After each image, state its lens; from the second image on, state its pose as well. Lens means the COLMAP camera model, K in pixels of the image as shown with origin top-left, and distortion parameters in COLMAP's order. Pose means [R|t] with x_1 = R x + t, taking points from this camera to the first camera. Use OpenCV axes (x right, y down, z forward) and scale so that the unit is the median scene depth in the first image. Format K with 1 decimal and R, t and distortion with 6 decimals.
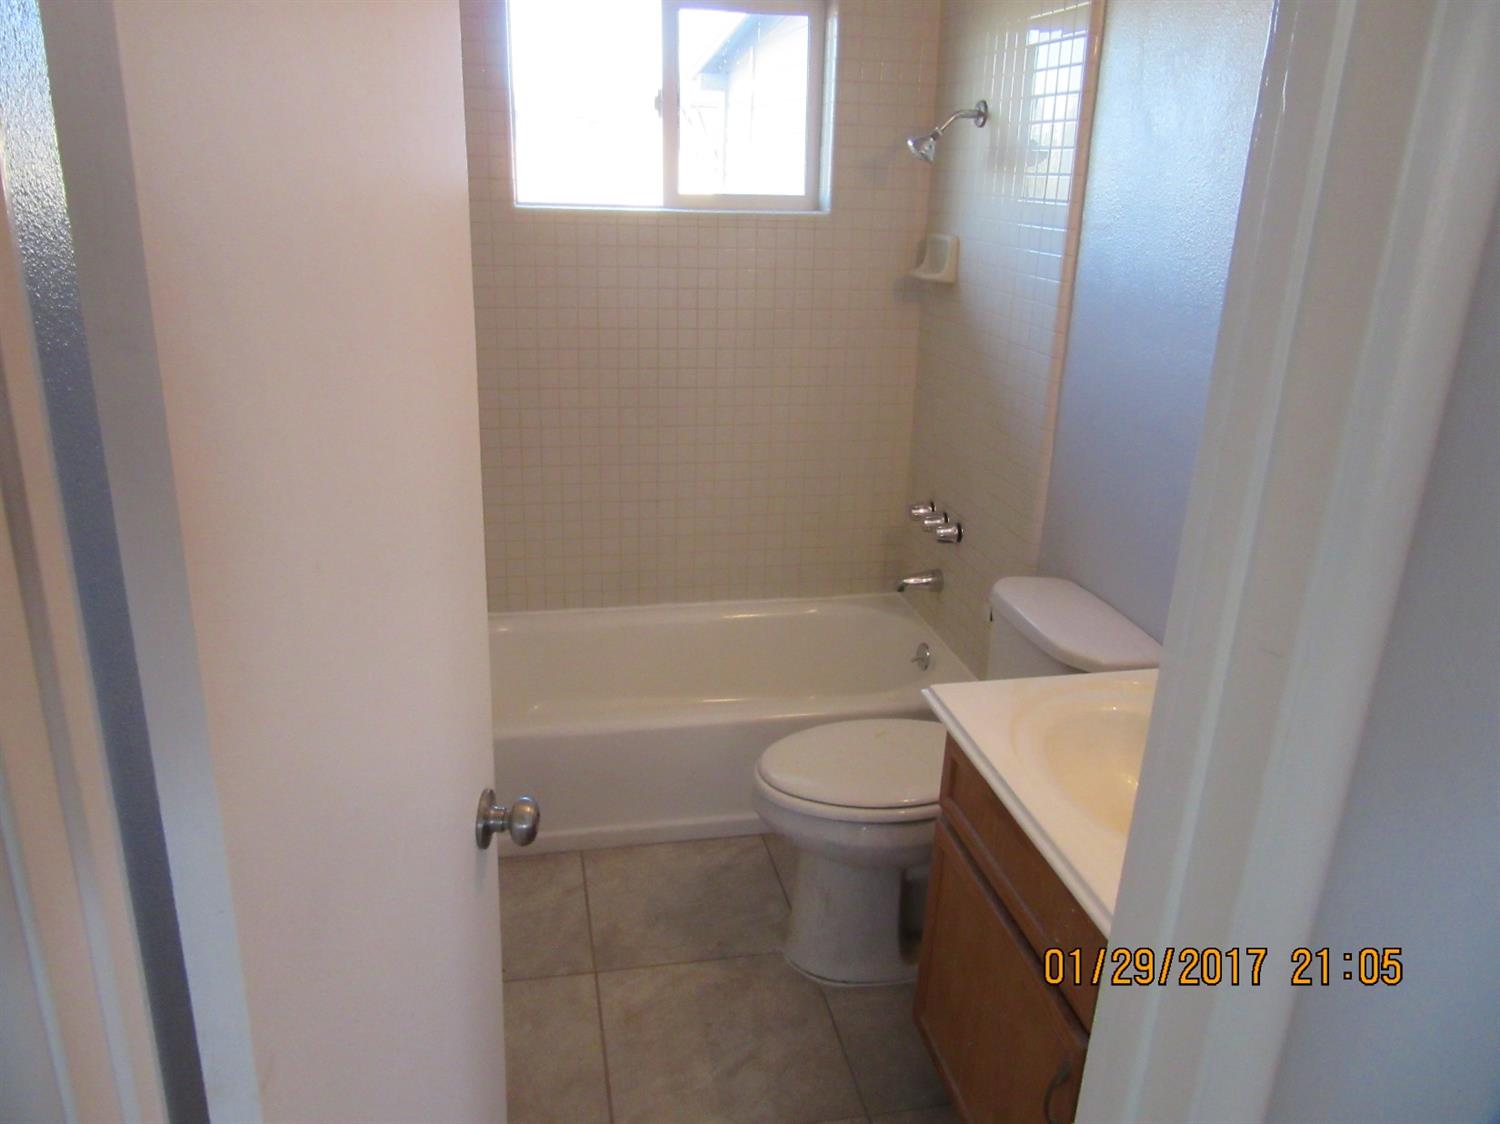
lens RADIAL K [[1171.2, 0, 750.0], [0, 1171.2, 562.0], [0, 0, 1]] dist [0.049177, -0.000535]
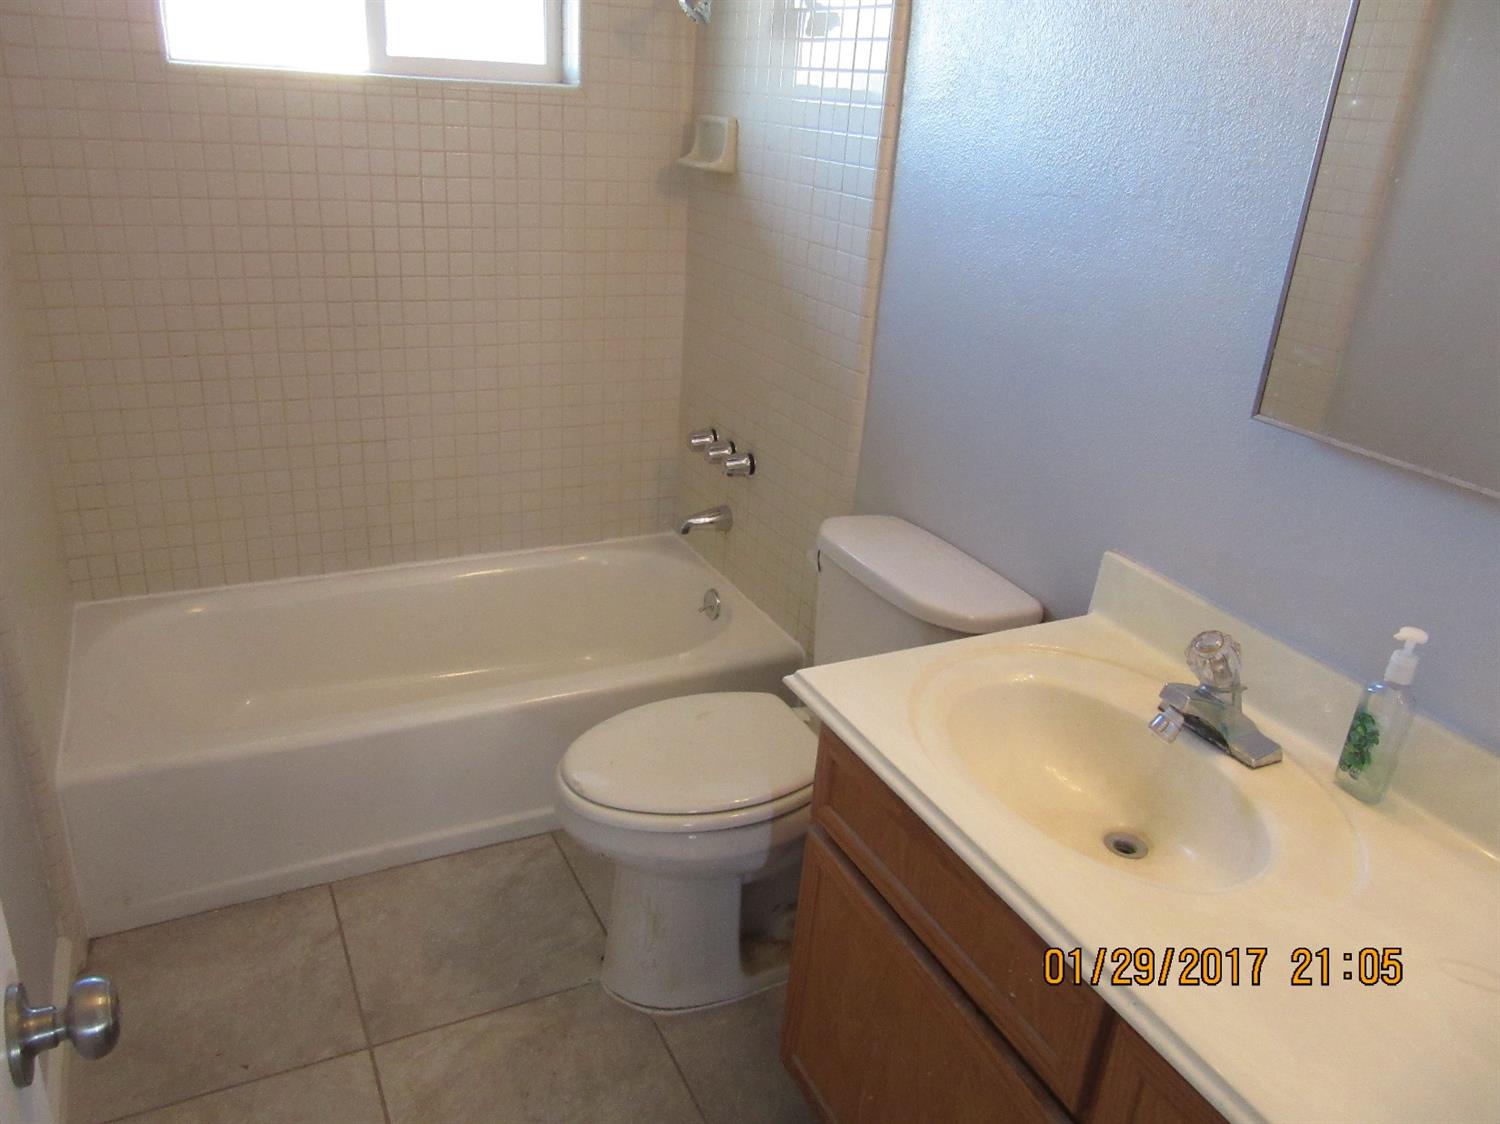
lens RADIAL K [[1135.9, 0, 750.0], [0, 1135.9, 562.0], [0, 0, 1]] dist [-0.008922, -0.004116]
pose [[0.964203, -0.070089, 0.255734, -0.049845], [0.050573, 0.995339, 0.082113, -0.024078], [-0.260298, -0.066240, 0.963254, 0.193982]]
